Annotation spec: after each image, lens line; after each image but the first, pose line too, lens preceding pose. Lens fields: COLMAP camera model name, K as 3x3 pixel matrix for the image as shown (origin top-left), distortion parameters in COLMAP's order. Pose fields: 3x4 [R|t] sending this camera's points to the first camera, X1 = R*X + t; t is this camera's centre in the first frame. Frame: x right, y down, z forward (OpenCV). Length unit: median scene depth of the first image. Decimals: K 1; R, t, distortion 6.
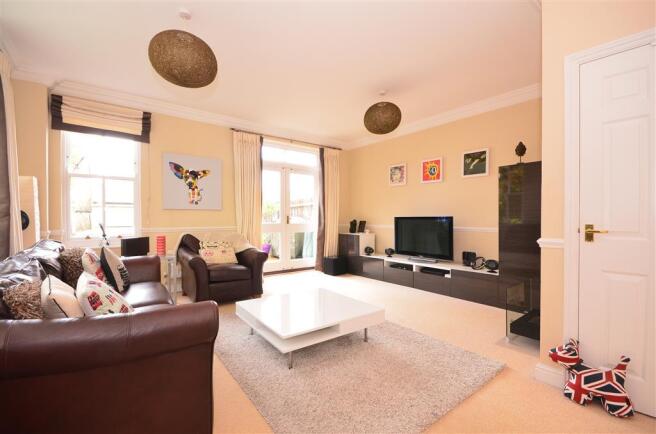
lens RADIAL K [[287.5, 0, 328.0], [0, 287.5, 216.1], [0, 0, 1]] dist [-0.006601, -0.001625]
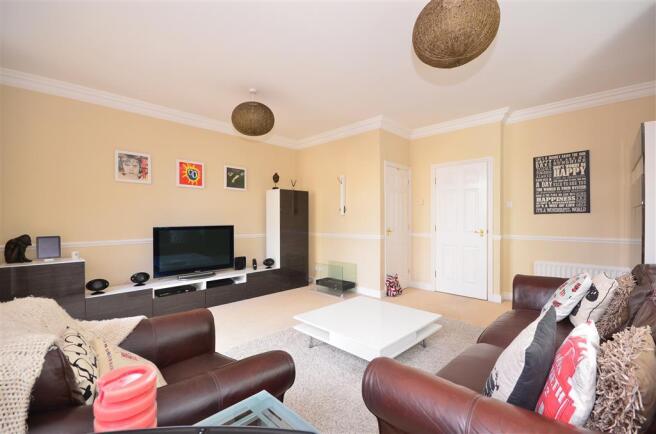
lens RADIAL K [[287.5, 0, 327.3], [0, 287.5, 221.3], [0, 0, 1]] dist [-0.006601, -0.001625]
pose [[-0.145131, 0.019787, 0.989215, -0.519468], [0.016598, 0.999708, -0.017562, 0.008422], [-0.989273, 0.013870, -0.145417, 0.648107]]
